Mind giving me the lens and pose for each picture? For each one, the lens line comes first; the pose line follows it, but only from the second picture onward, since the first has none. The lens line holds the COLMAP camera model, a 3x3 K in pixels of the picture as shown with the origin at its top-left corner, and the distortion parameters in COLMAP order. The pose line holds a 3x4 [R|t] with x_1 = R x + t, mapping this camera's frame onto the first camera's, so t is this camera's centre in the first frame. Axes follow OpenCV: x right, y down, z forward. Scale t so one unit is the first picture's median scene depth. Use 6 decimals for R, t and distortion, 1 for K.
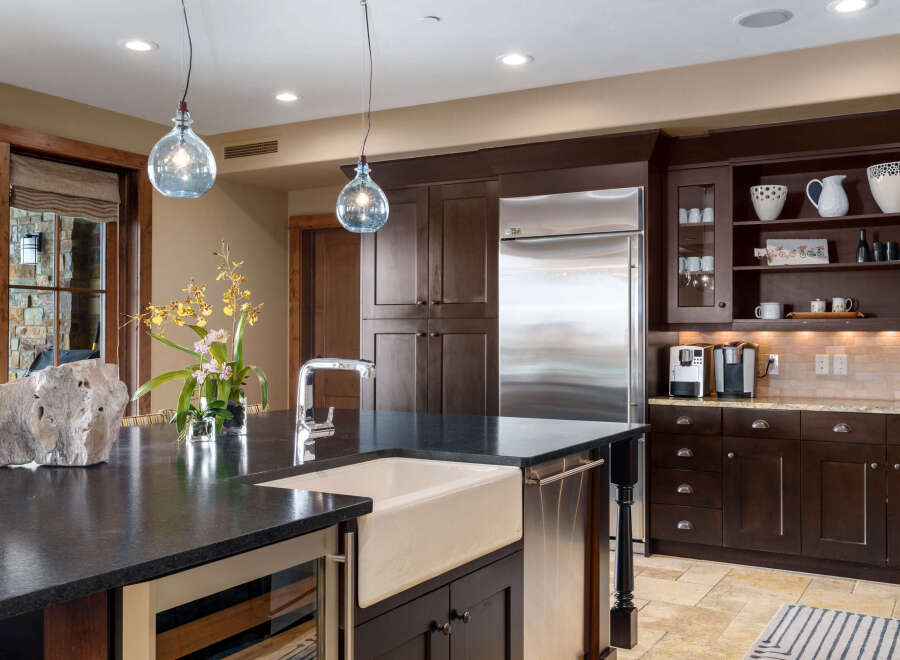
lens RADIAL K [[901.9, 0, 467.6], [0, 901.9, 333.2], [0, 0, 1]] dist [-0.014273, 0.000000]
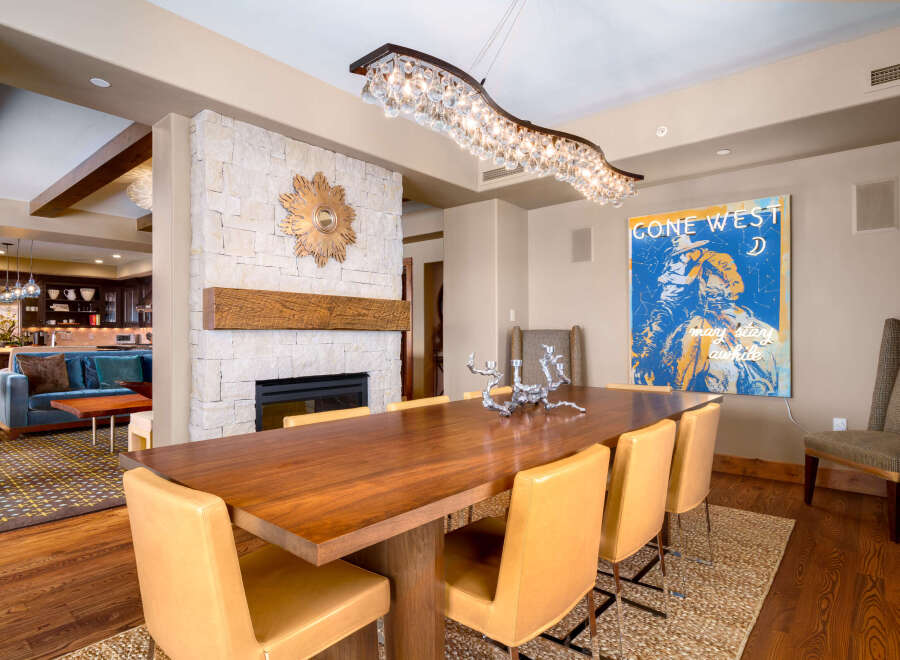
lens RADIAL K [[496.8, 0, 449.1], [0, 496.8, 335.0], [0, 0, 1]] dist [-0.003630, -0.000325]
pose [[0.189437, -0.002350, 0.981890, -1.722967], [-0.001678, 0.999995, 0.002717, 0.024895], [-0.981891, -0.002162, 0.189432, -1.286409]]
